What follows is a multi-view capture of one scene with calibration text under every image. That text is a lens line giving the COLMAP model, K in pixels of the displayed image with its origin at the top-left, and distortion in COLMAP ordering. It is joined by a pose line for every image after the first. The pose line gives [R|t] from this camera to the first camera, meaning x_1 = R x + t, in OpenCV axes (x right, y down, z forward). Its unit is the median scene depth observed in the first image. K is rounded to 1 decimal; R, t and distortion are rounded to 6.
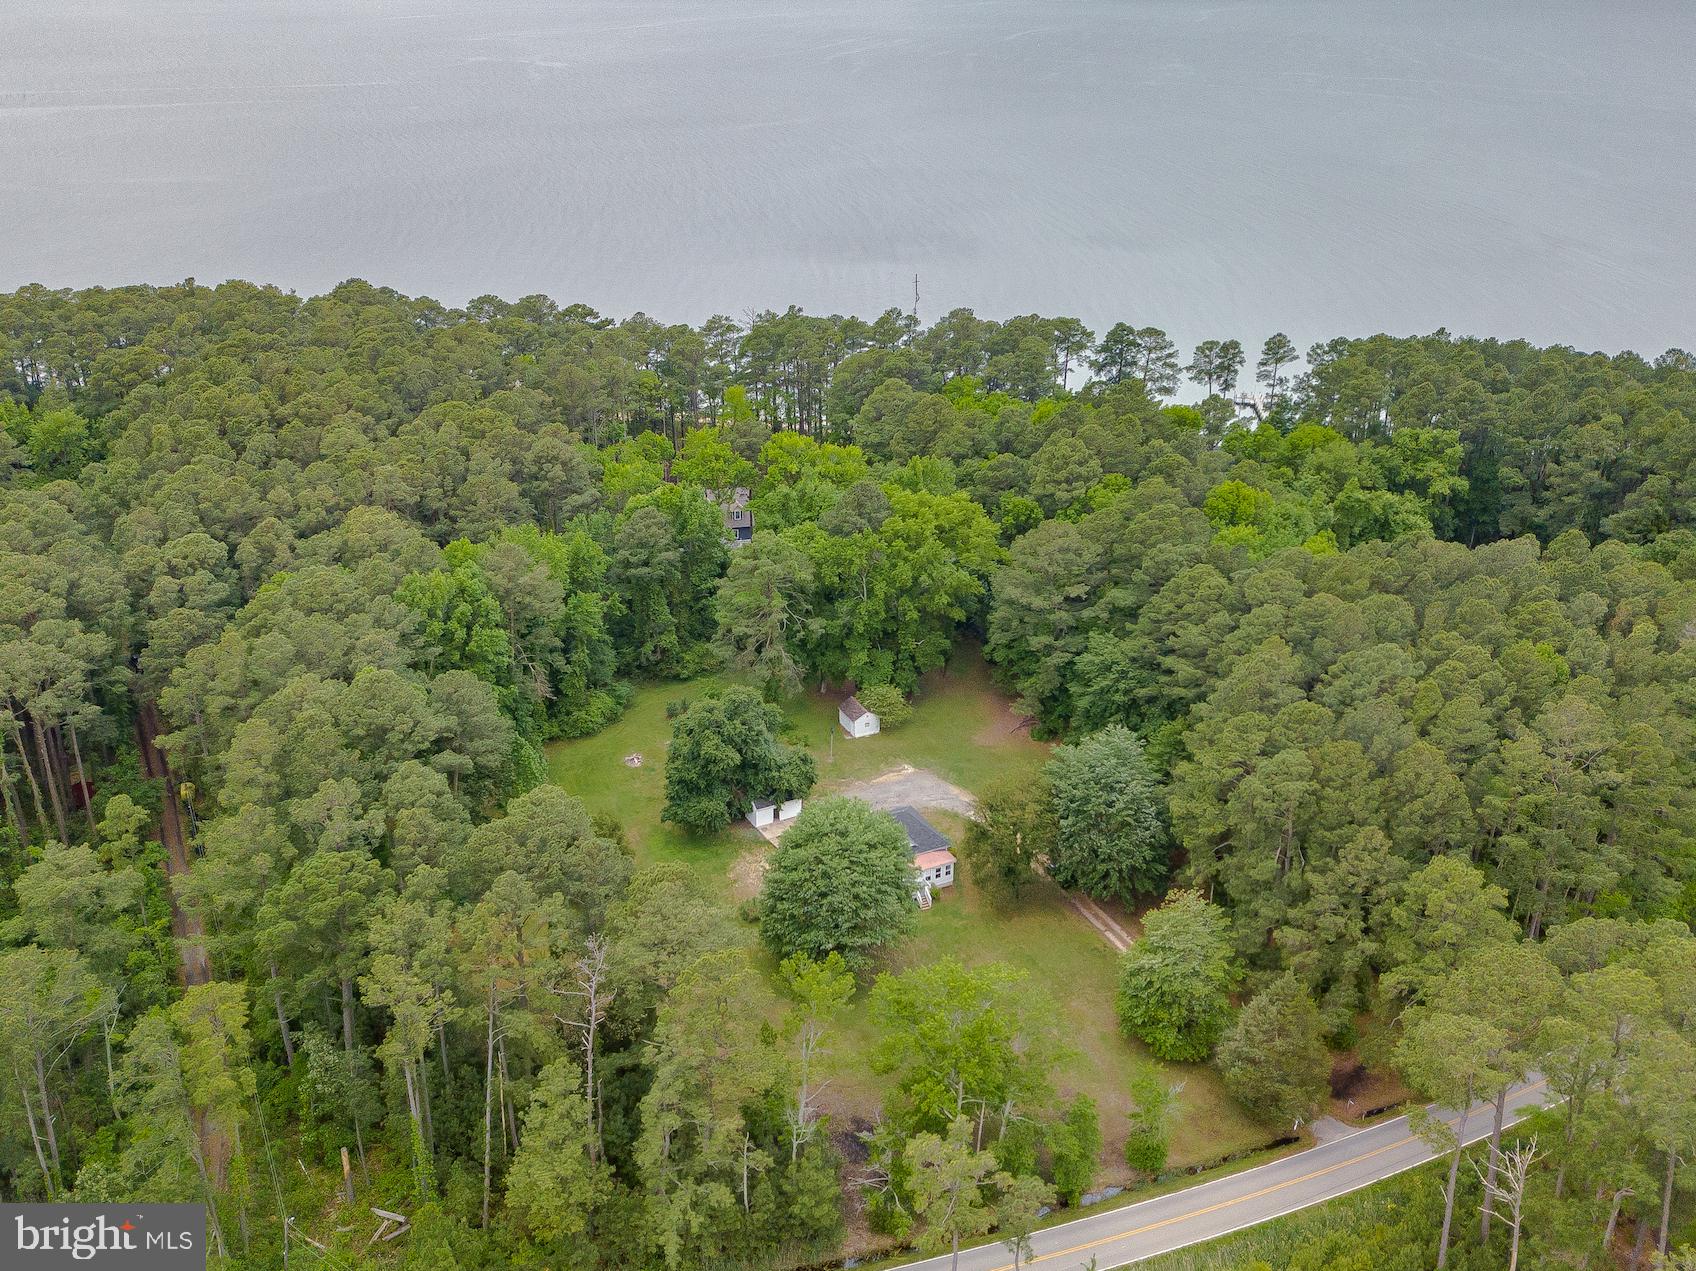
lens RADIAL K [[1475.5, 0, 831.3], [0, 1475.5, 701.7], [0, 0, 1]] dist [0.001968, -0.012036]
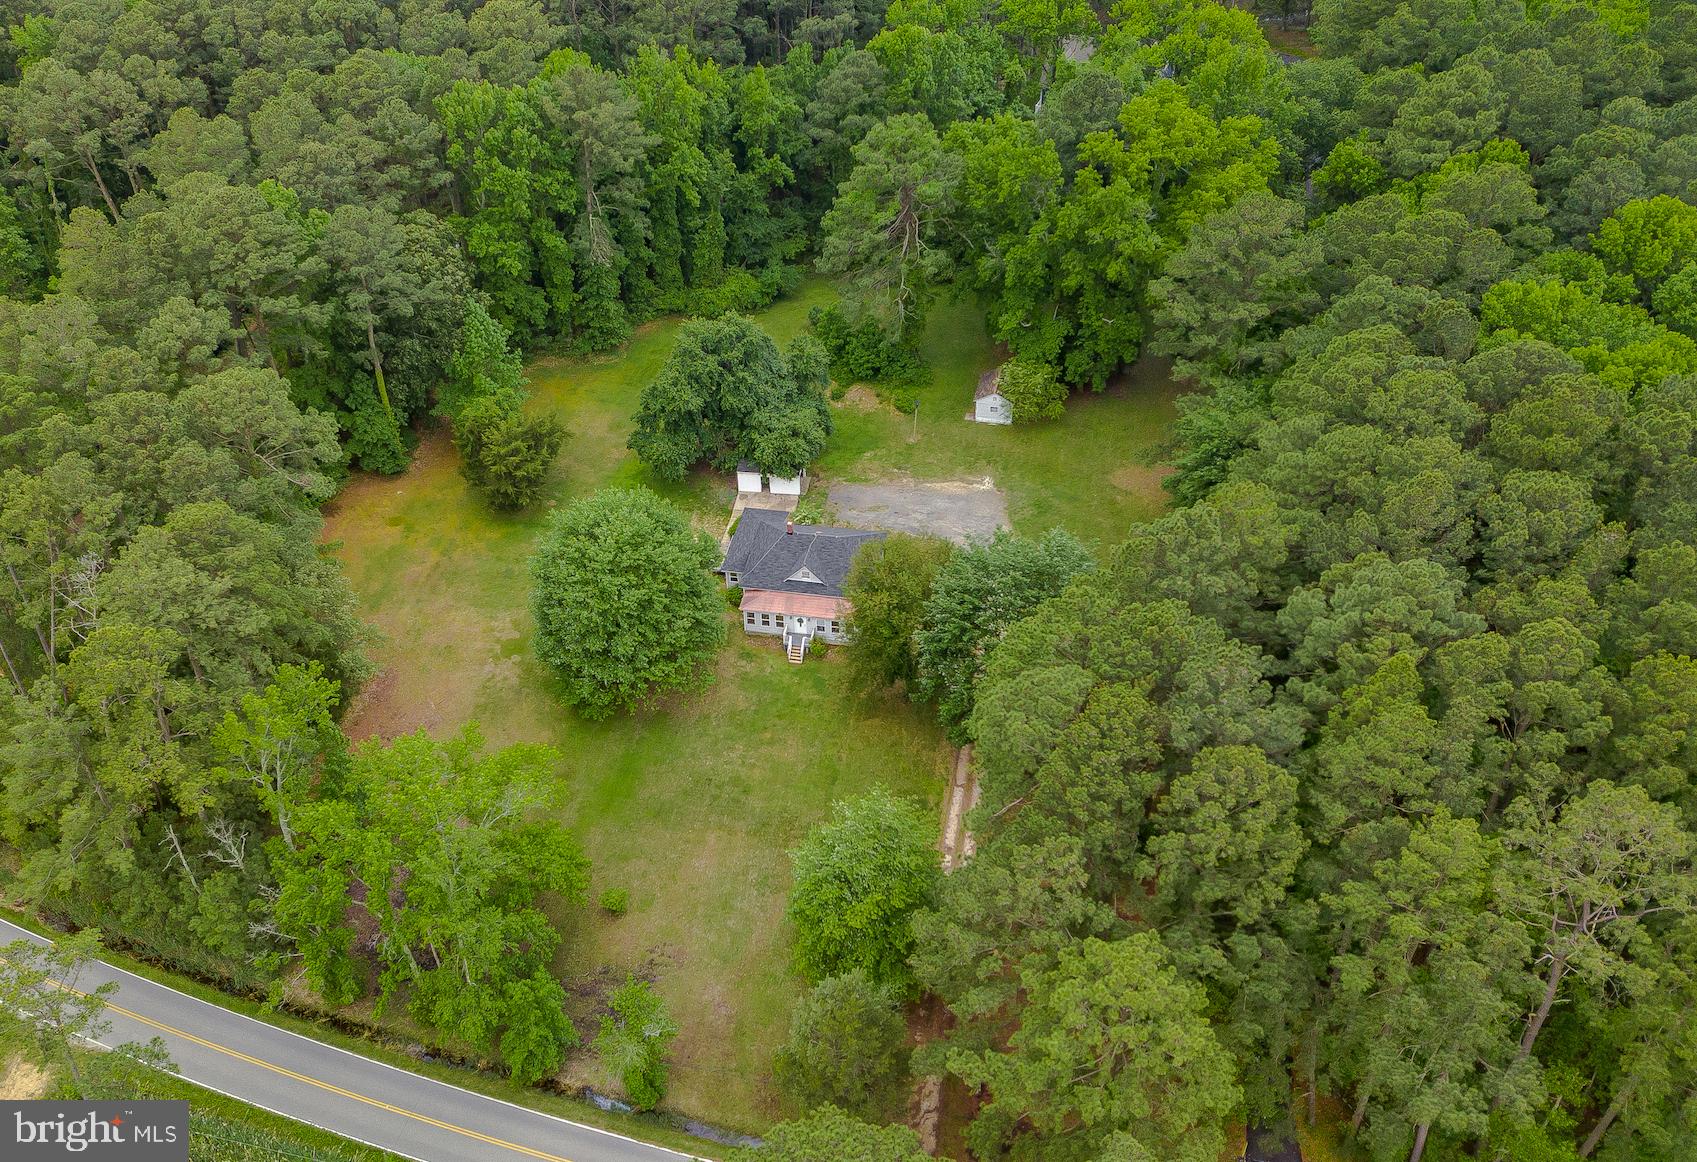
lens RADIAL K [[1511.0, 0, 763.1], [0, 1511.0, 643.3], [0, 0, 1]] dist [-0.003376, -0.013309]
pose [[0.779260, 0.385585, -0.494043, 0.402942], [-0.230725, 0.909466, 0.345886, -0.128649], [0.582684, -0.155547, 0.797674, 0.332473]]
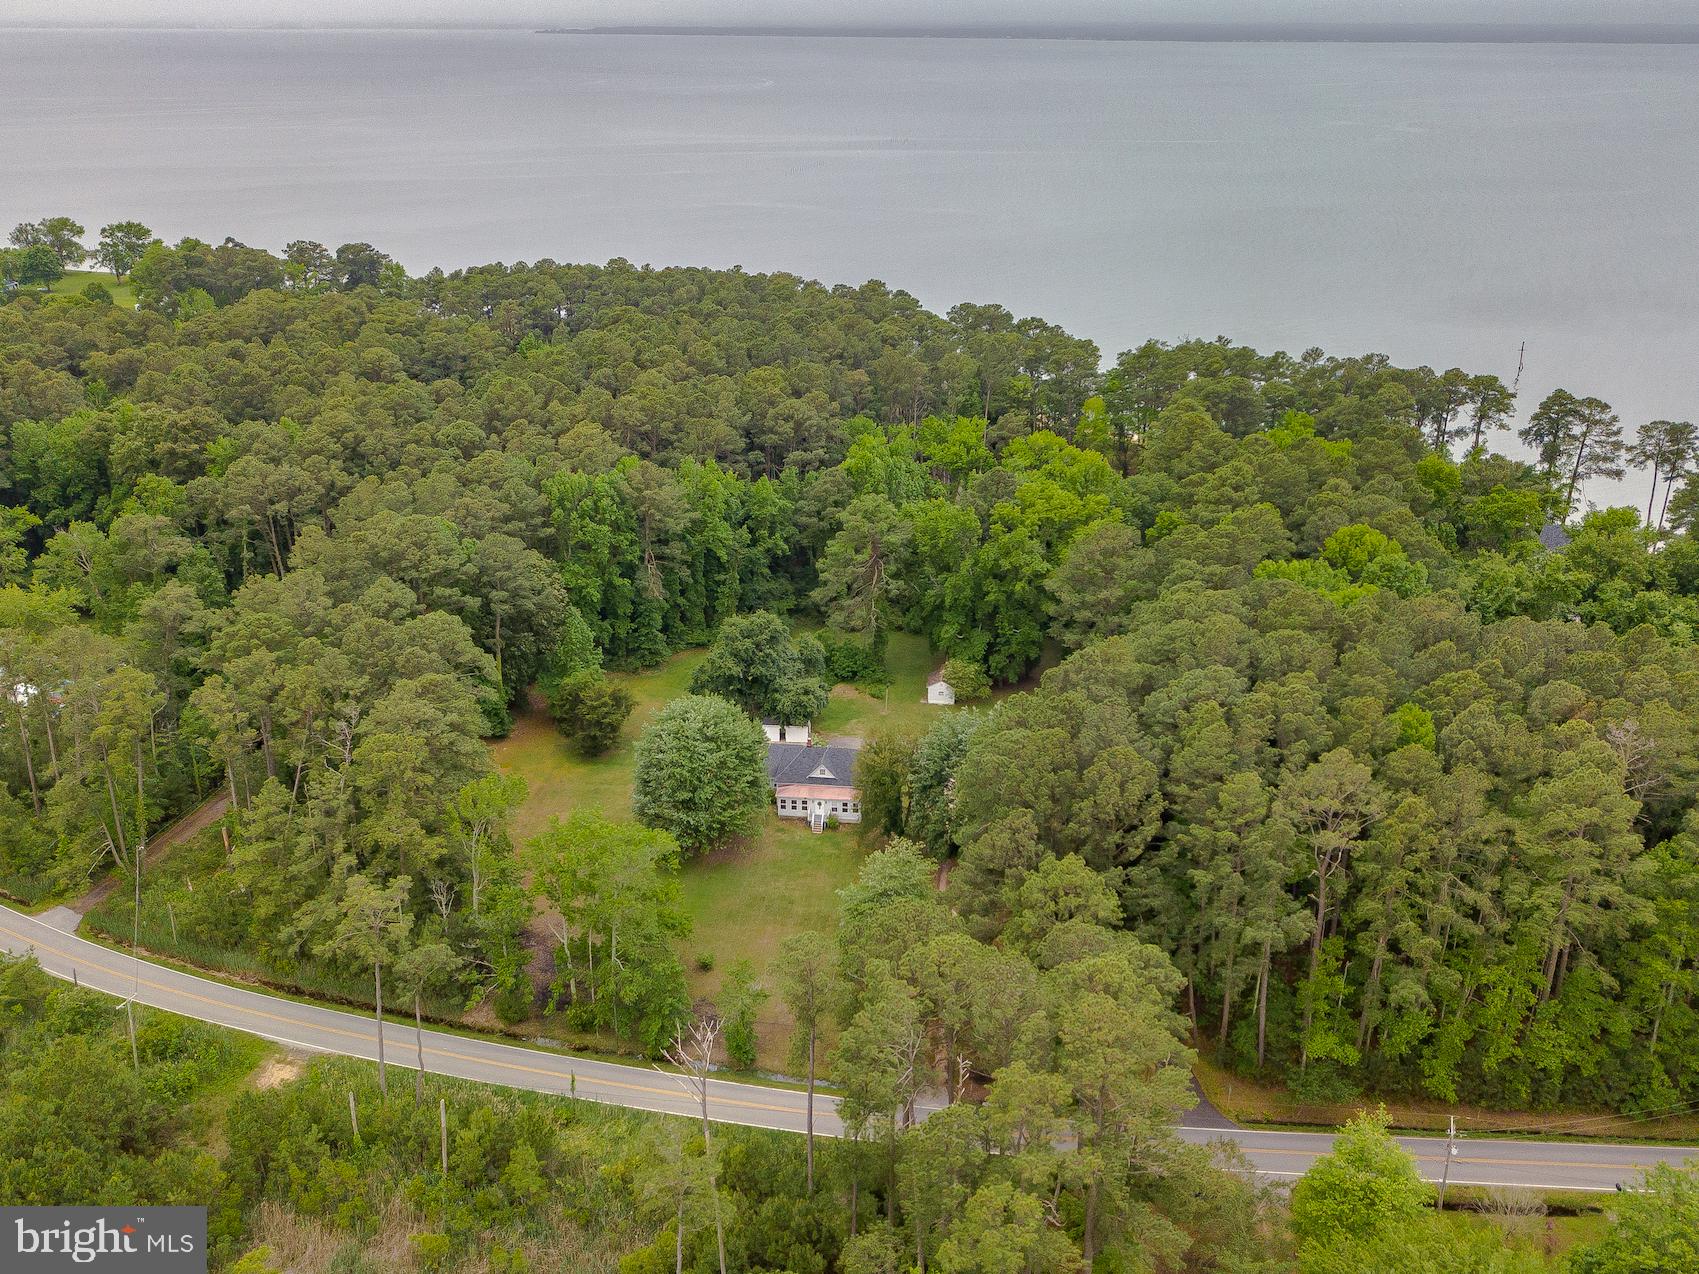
lens RADIAL K [[1478.1, 0, 841.6], [0, 1478.1, 694.4], [0, 0, 1]] dist [0.001968, -0.012036]
pose [[0.840387, 0.216224, -0.496988, 0.546752], [-0.238286, 0.970999, 0.019519, 0.014625], [0.486795, 0.102022, 0.867538, 0.057615]]
